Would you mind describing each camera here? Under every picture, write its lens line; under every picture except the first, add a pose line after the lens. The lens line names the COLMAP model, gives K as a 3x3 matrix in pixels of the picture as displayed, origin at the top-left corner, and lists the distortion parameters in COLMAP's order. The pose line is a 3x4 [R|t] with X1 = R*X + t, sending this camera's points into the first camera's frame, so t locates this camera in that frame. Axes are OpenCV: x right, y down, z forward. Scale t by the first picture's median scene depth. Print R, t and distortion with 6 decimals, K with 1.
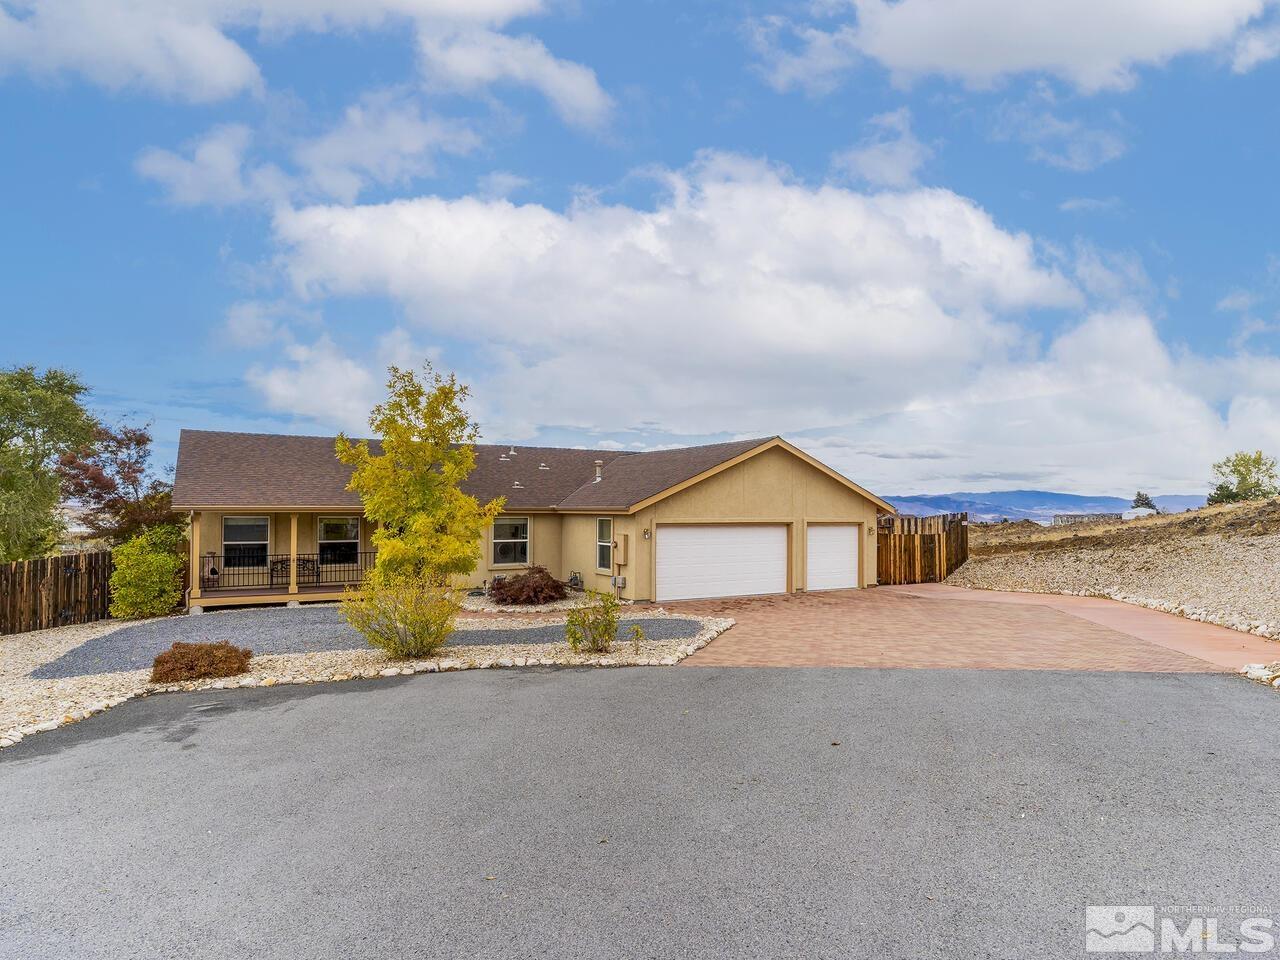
lens RADIAL K [[755.0, 0, 640.0], [0, 755.0, 480.0], [0, 0, 1]] dist [0.000277, -0.000249]
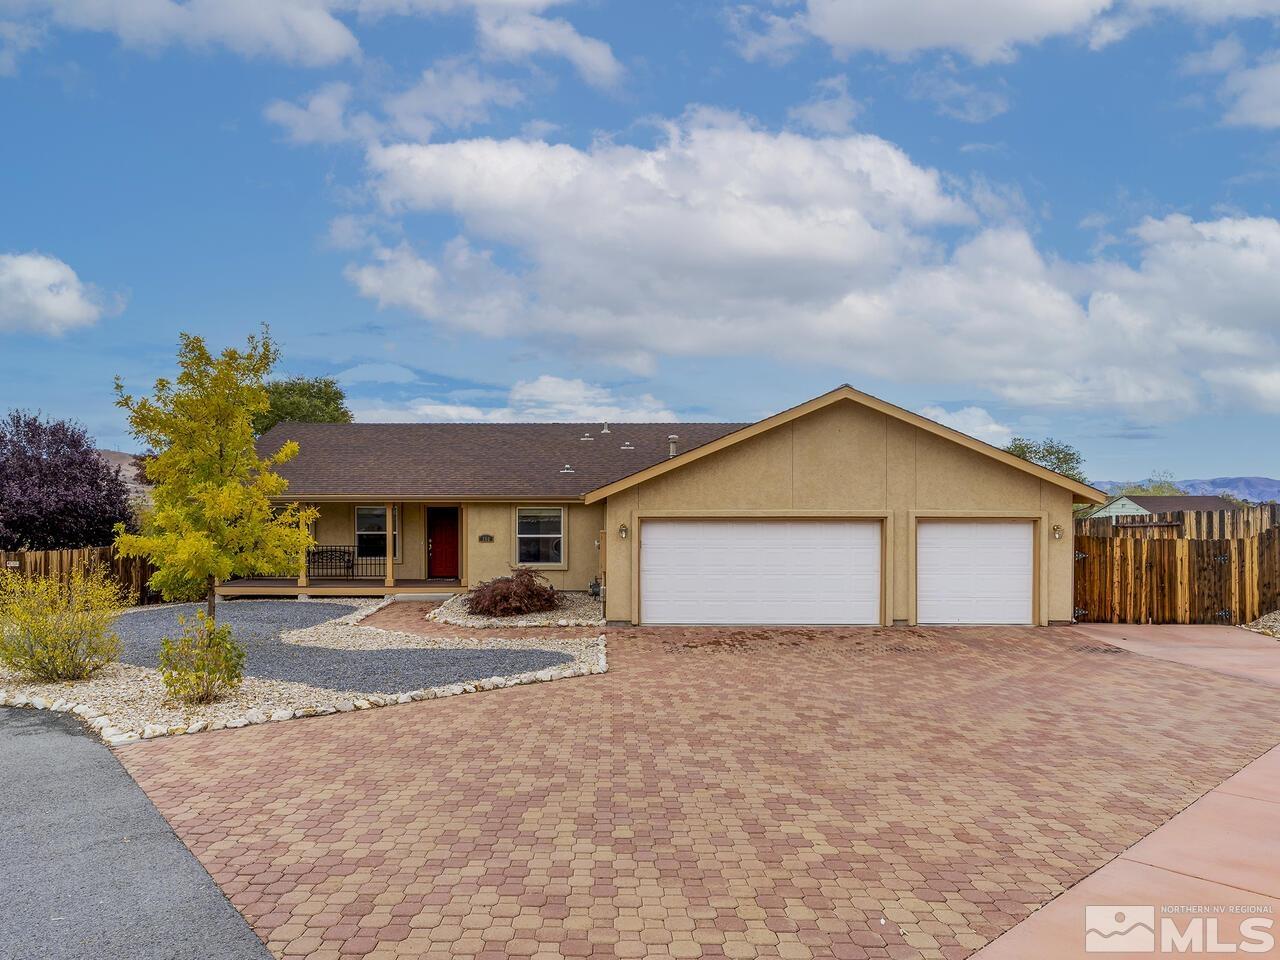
lens RADIAL K [[755.0, 0, 640.0], [0, 755.0, 480.0], [0, 0, 1]] dist [0.000277, -0.000249]
pose [[0.999968, 0.007994, -0.000663, -0.000457], [-0.008008, 0.999672, -0.024312, 0.255900], [0.000468, 0.024316, 0.999704, -0.311497]]
